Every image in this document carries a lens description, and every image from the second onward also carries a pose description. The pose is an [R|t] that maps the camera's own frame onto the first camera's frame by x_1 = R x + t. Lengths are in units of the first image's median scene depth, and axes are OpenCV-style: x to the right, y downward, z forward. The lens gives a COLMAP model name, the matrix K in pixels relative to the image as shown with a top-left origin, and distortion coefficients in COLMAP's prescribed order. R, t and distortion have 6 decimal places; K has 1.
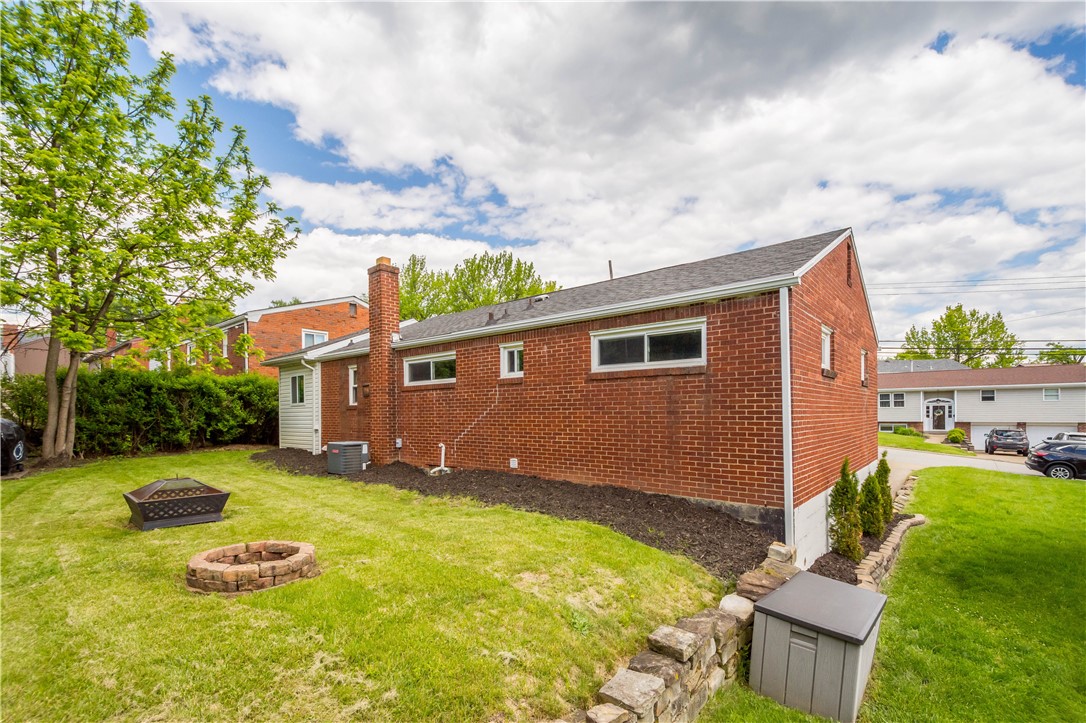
lens RADIAL K [[473.1, 0, 543.1], [0, 473.1, 372.8], [0, 0, 1]] dist [-0.001001, 0.000434]
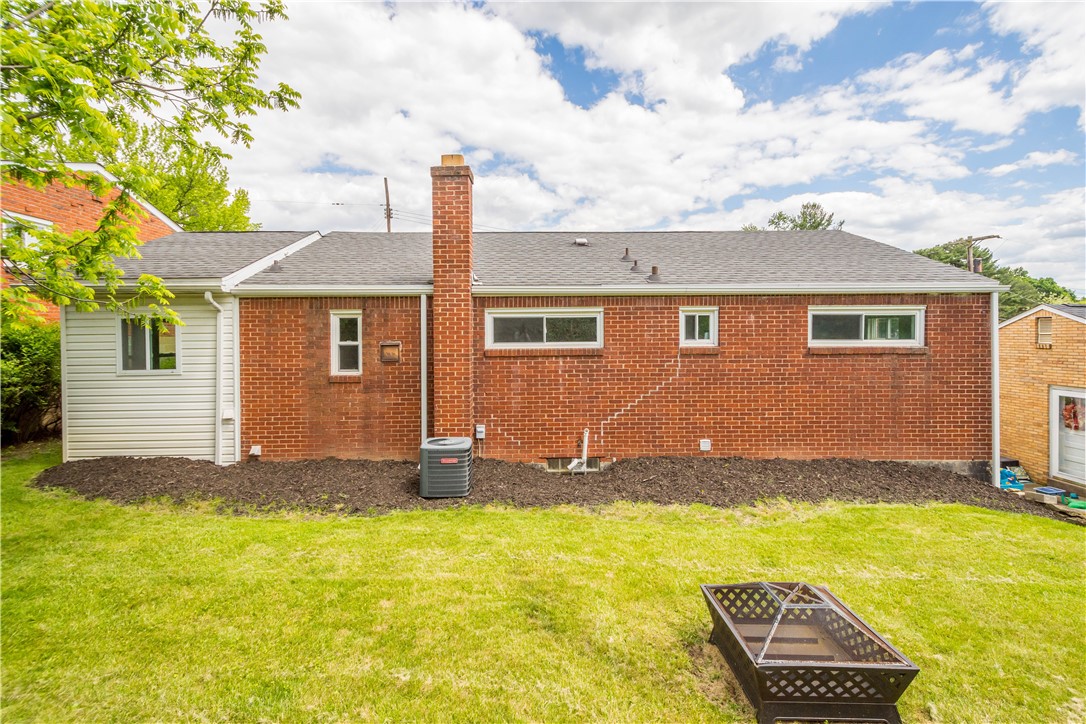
lens RADIAL K [[408.5, 0, 537.6], [0, 408.5, 364.9], [0, 0, 1]] dist [0.004249, 0.000027]
pose [[0.763101, 0.041309, 0.644958, -0.896734], [-0.053129, 0.998587, -0.001098, 0.069270], [-0.644092, -0.033428, 0.764217, 0.715888]]
